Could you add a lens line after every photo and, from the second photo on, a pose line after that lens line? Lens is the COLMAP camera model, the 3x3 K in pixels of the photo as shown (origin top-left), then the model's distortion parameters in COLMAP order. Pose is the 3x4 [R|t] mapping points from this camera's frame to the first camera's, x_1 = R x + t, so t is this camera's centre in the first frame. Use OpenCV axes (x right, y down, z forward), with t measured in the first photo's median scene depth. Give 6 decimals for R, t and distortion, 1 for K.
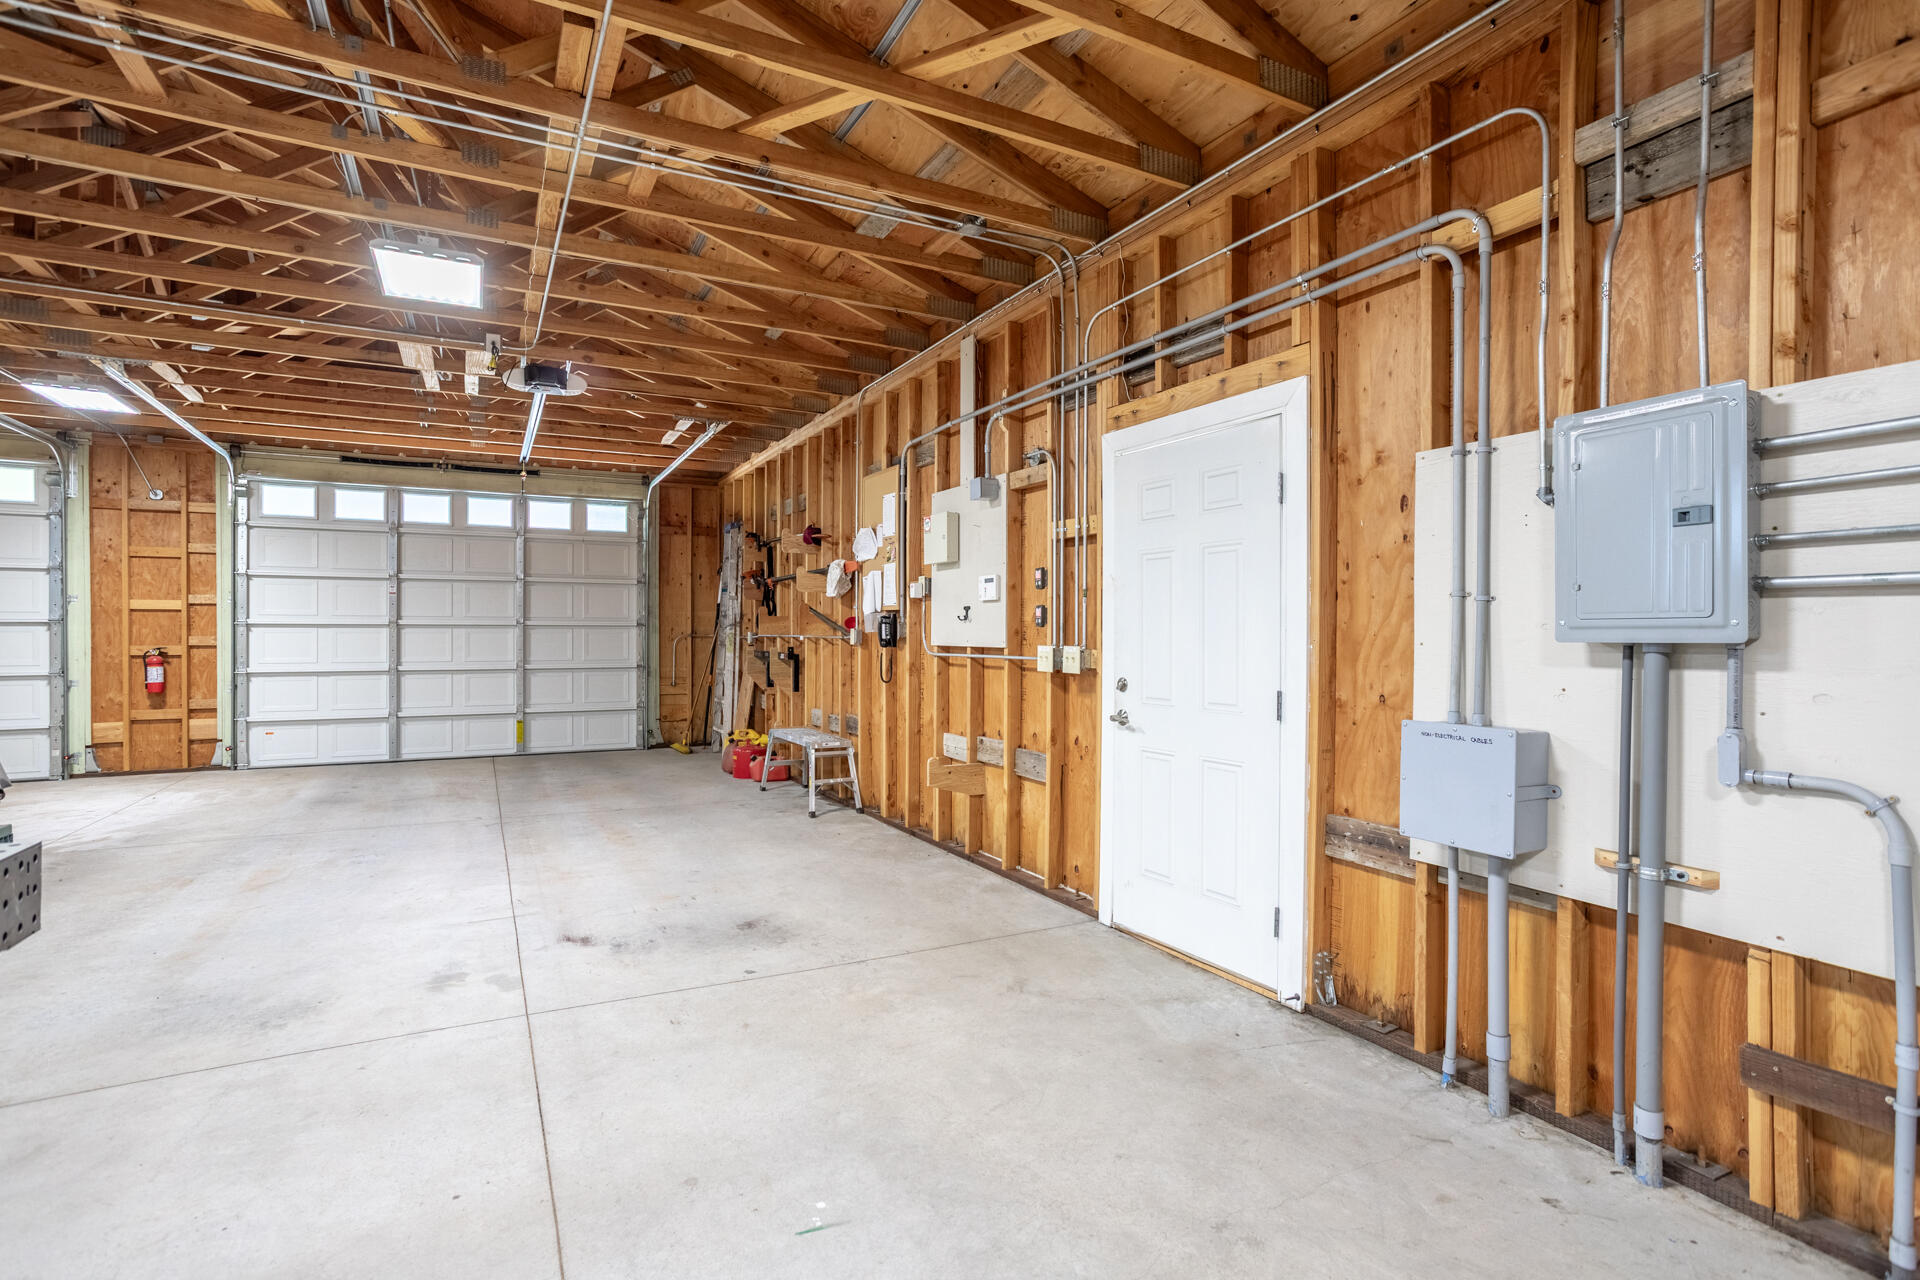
lens RADIAL K [[923.7, 0, 966.8], [0, 923.7, 645.9], [0, 0, 1]] dist [-0.024424, 0.007519]
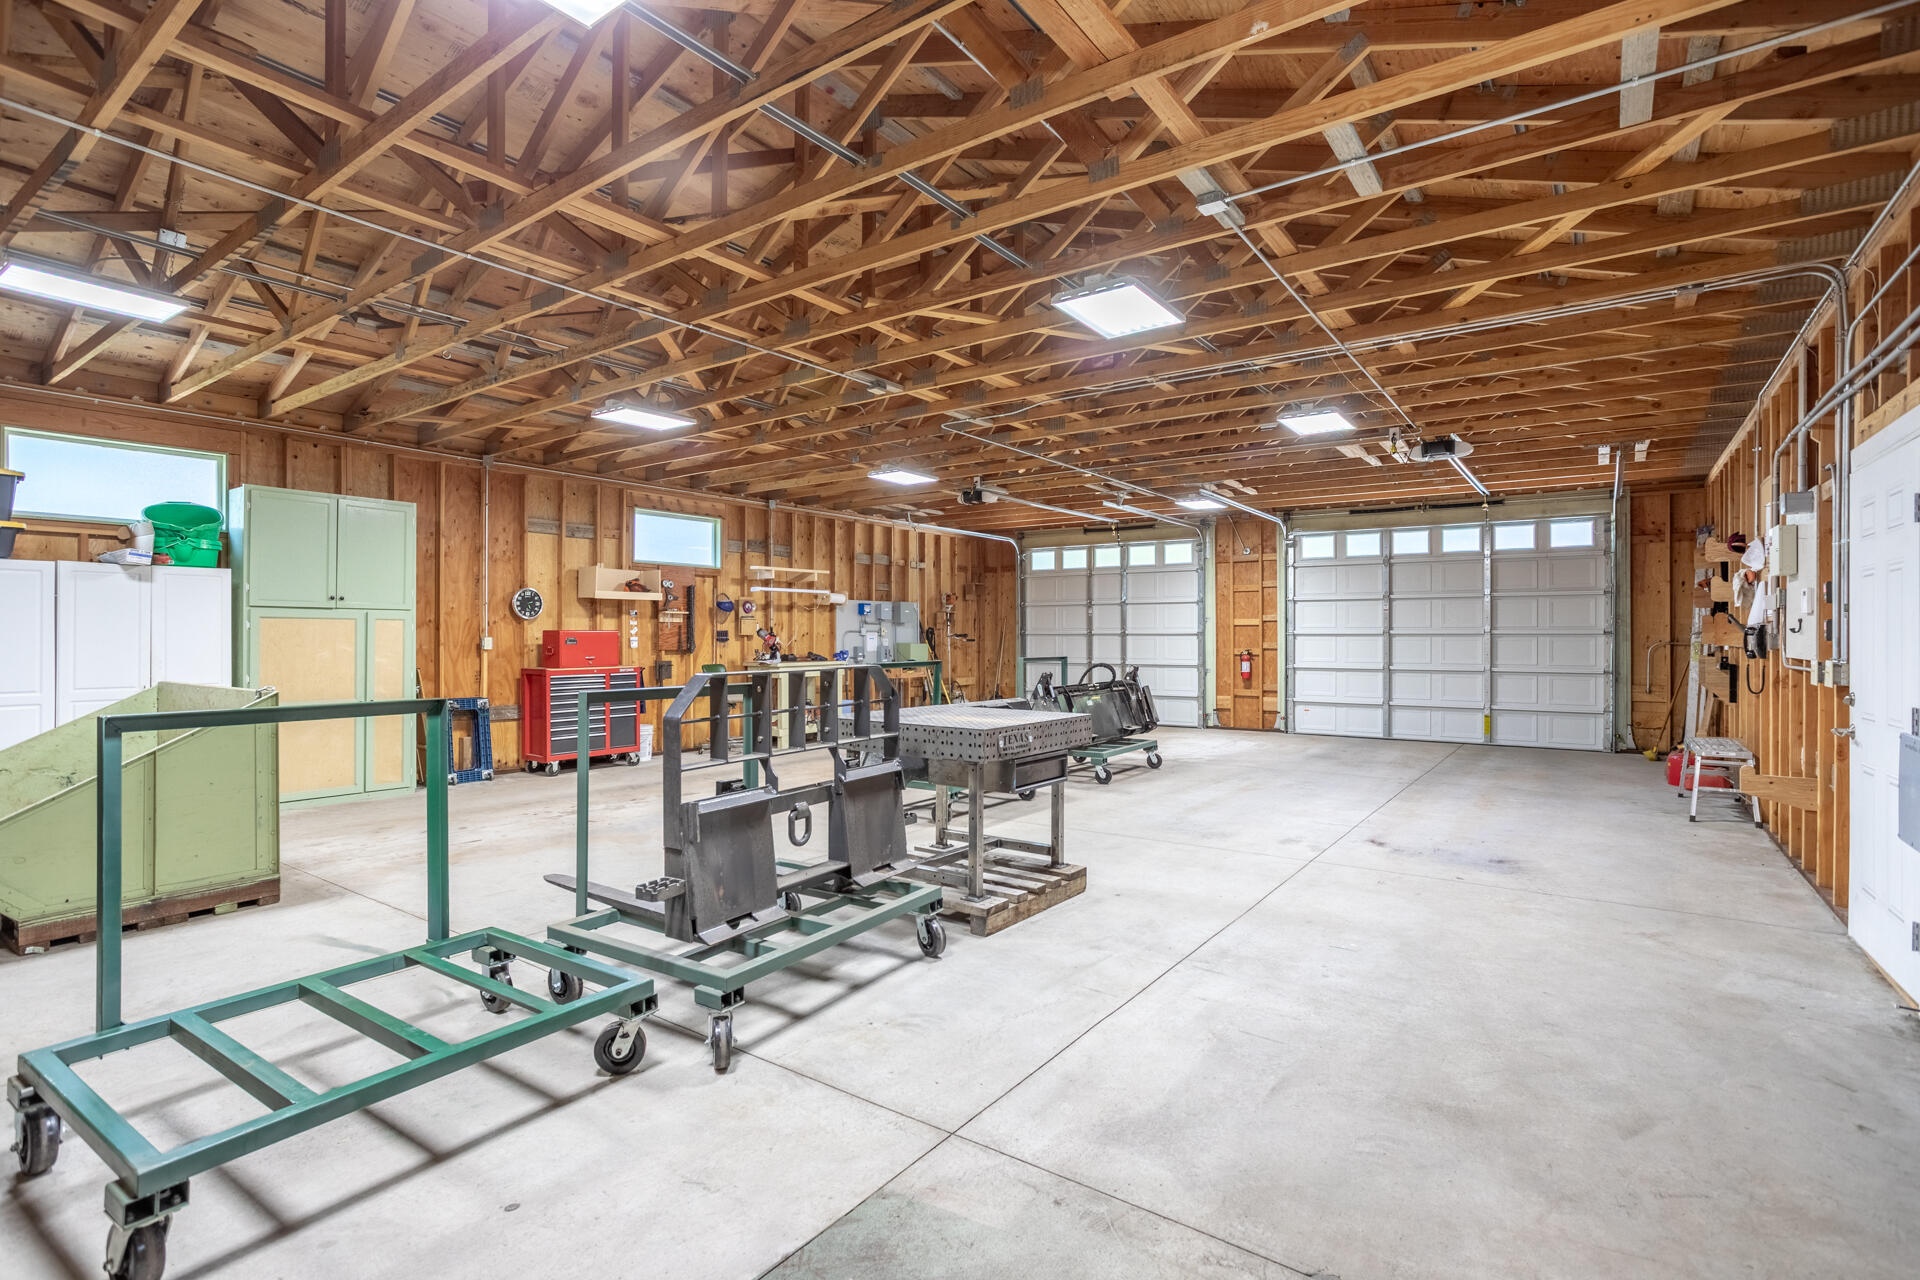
lens RADIAL K [[923.7, 0, 961.8], [0, 923.7, 639.0], [0, 0, 1]] dist [-0.024424, 0.007519]
pose [[0.455502, 0.001571, -0.890233, 0.283073], [-0.012572, 0.999910, -0.004668, -0.002367], [0.890146, 0.013318, 0.455481, -0.146982]]
